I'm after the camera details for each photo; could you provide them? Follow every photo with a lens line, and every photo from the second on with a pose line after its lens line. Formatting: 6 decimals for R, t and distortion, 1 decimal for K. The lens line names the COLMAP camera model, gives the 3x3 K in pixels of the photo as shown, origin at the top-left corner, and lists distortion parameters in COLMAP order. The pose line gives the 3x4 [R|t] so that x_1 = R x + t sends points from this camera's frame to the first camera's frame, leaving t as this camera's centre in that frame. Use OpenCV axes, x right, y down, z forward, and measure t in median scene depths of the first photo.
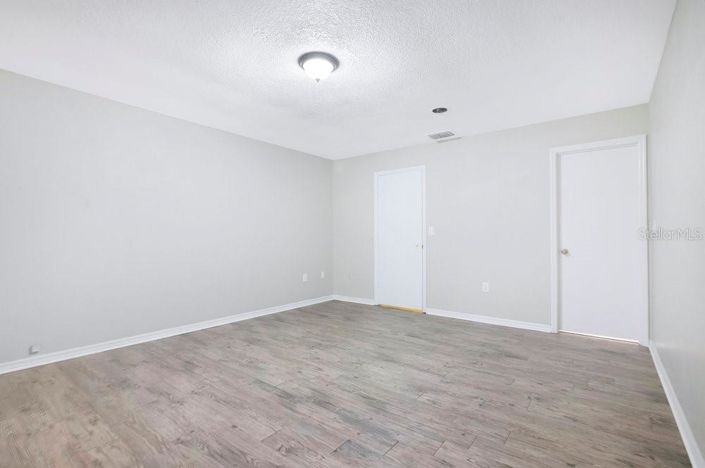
lens RADIAL K [[337.6, 0, 347.2], [0, 337.6, 238.9], [0, 0, 1]] dist [-0.026268, -0.000205]
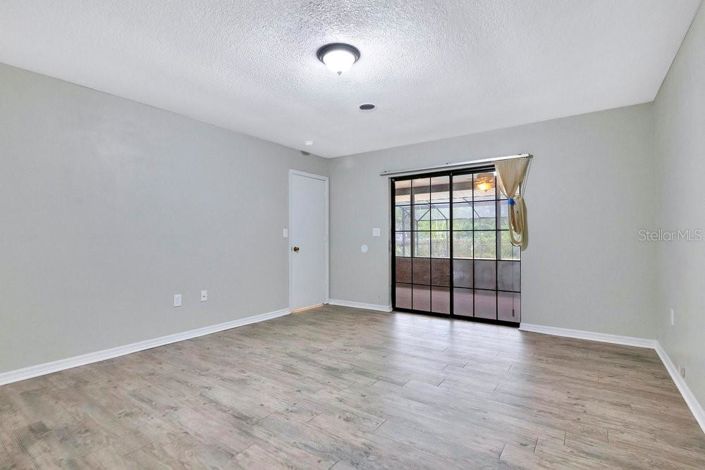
lens RADIAL K [[337.6, 0, 347.2], [0, 337.6, 239.9], [0, 0, 1]] dist [-0.026268, -0.000205]
pose [[-0.998925, 0.002846, -0.046266, -0.069109], [0.002612, 0.999984, 0.005106, -0.007321], [0.046280, 0.004980, -0.998916, 2.044525]]
